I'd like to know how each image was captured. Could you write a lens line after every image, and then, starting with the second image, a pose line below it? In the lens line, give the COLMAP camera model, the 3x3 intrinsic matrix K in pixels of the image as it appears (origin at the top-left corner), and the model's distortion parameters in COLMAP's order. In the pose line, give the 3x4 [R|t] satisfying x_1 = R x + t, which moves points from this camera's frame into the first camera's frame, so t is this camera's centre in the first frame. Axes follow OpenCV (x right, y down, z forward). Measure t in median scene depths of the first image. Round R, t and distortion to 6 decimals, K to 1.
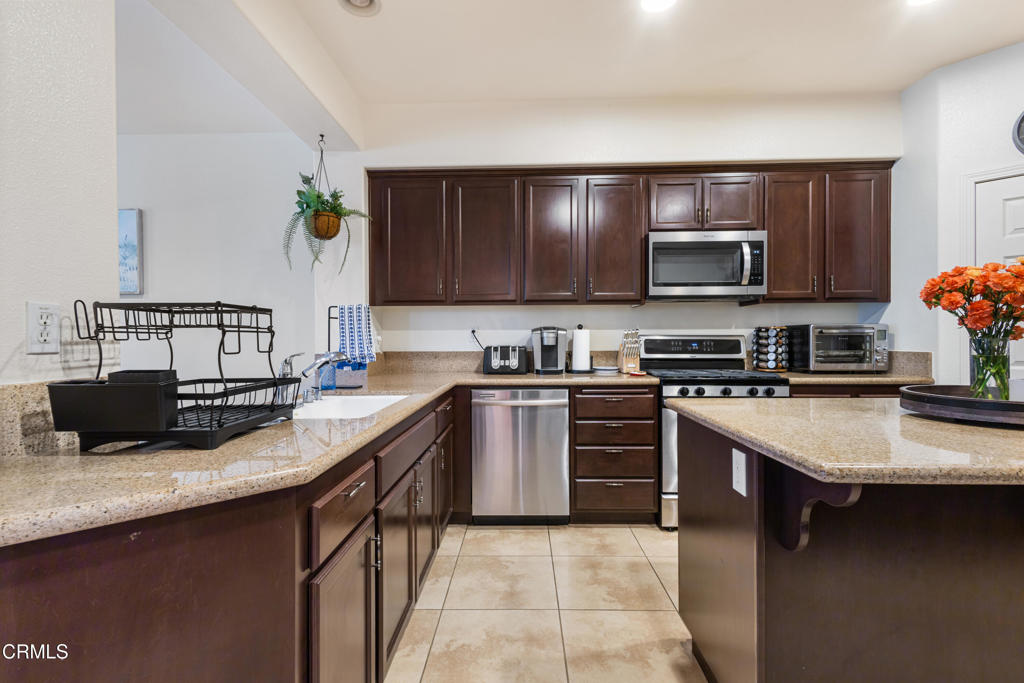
lens RADIAL K [[471.8, 0, 511.0], [0, 471.8, 342.1], [0, 0, 1]] dist [0.012497, -0.004313]
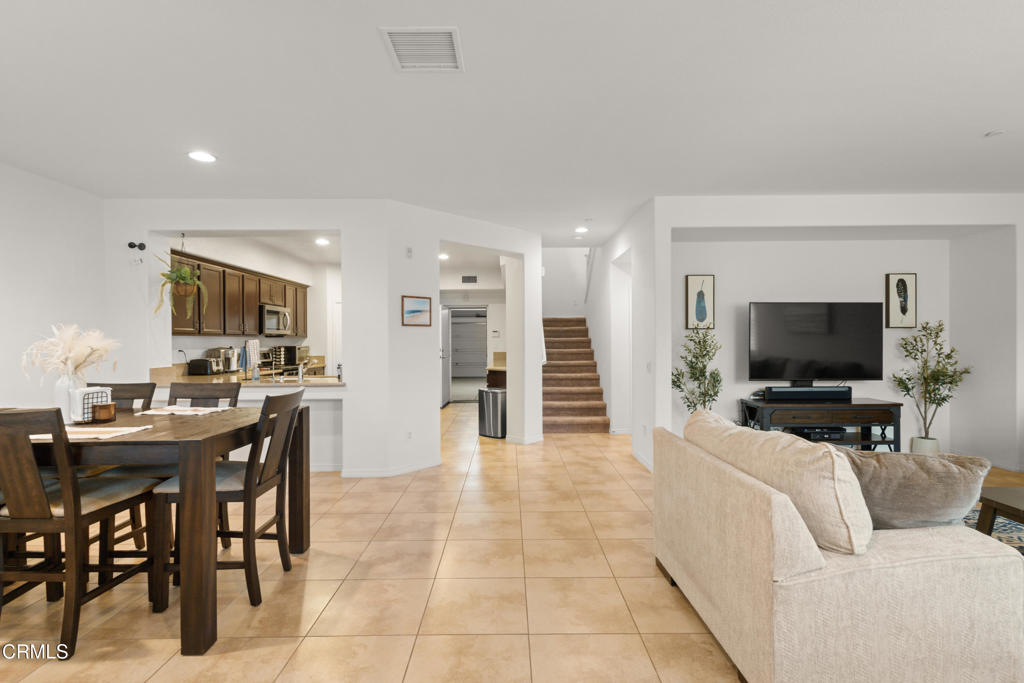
lens RADIAL K [[471.8, 0, 513.5], [0, 471.8, 340.7], [0, 0, 1]] dist [0.012497, -0.004313]
pose [[-0.035255, 0.006324, 0.999358, -2.047902], [0.010597, 0.999926, -0.005954, -0.040174], [-0.999322, 0.010380, -0.035320, -0.089385]]
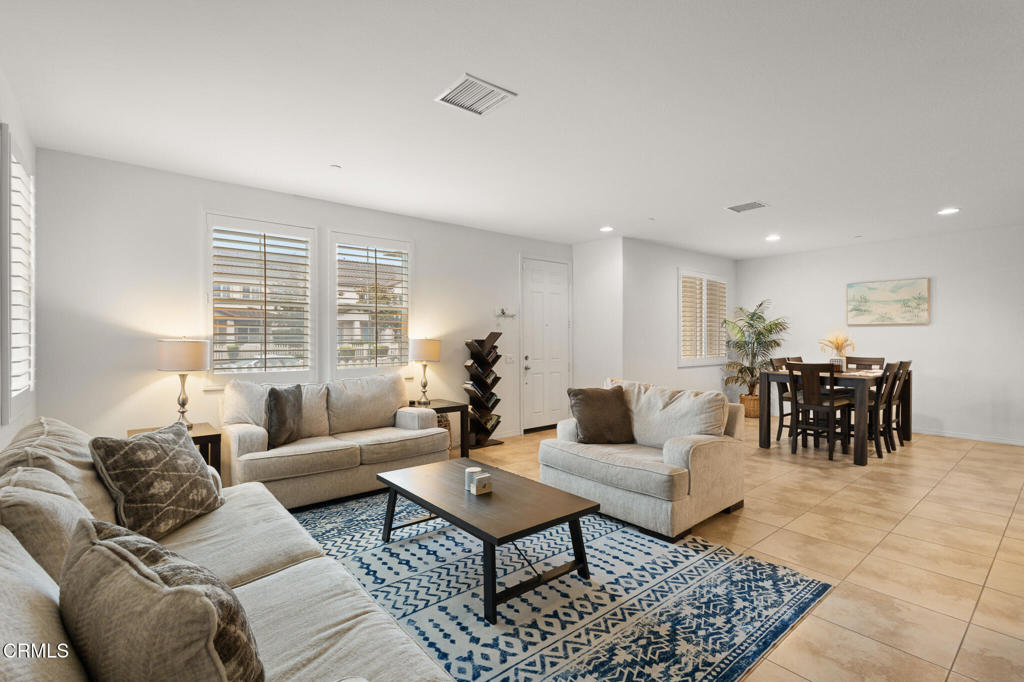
lens RADIAL K [[471.8, 0, 511.3], [0, 471.8, 334.7], [0, 0, 1]] dist [0.012497, -0.004313]
pose [[0.662468, 0.006274, -0.749064, -0.572387], [-0.010522, 0.999944, -0.000930, -0.048635], [0.749016, 0.008498, 0.662497, -1.715743]]
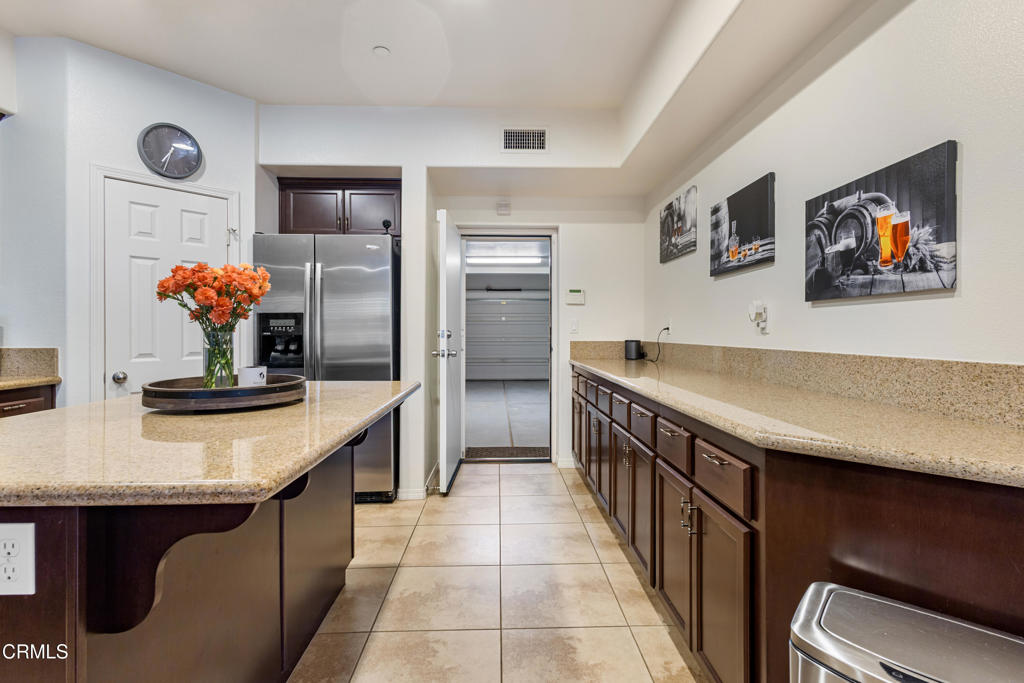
lens RADIAL K [[471.8, 0, 514.5], [0, 471.8, 332.1], [0, 0, 1]] dist [0.012497, -0.004313]
pose [[-0.060353, 0.005794, 0.998160, -0.059991], [0.005663, 0.999969, -0.005462, 0.000919], [-0.998161, 0.005323, -0.060384, 0.181977]]
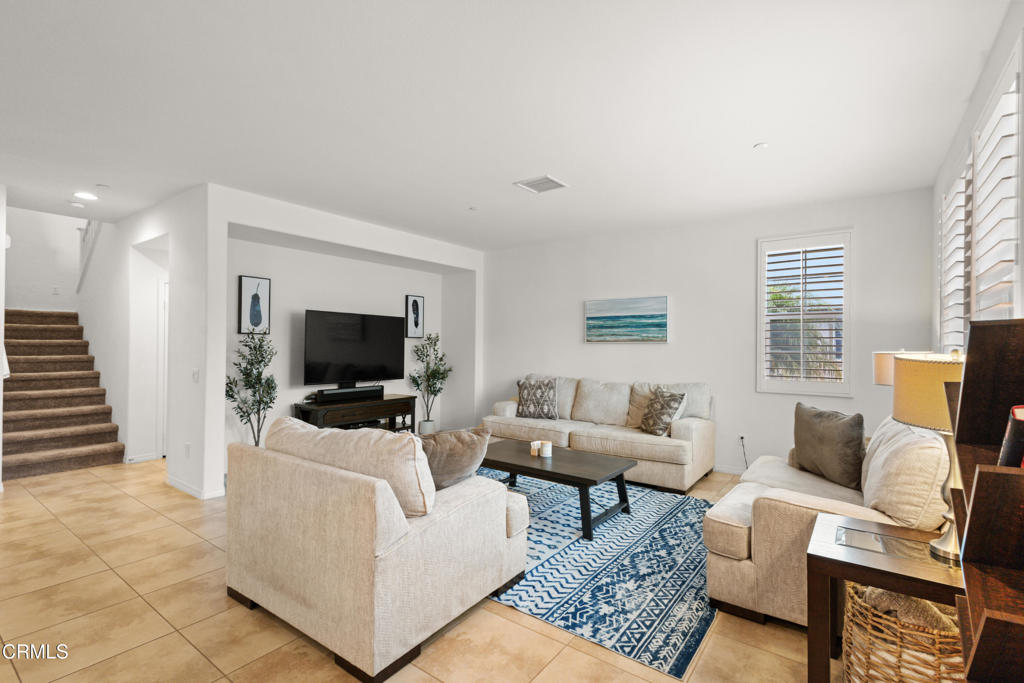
lens RADIAL K [[471.8, 0, 513.1], [0, 471.8, 341.6], [0, 0, 1]] dist [0.012497, -0.004313]
pose [[-0.821415, 0.004742, 0.570312, -2.023590], [-0.000211, 0.999963, -0.008619, -0.045632], [-0.570331, -0.007200, -0.821383, 0.010102]]
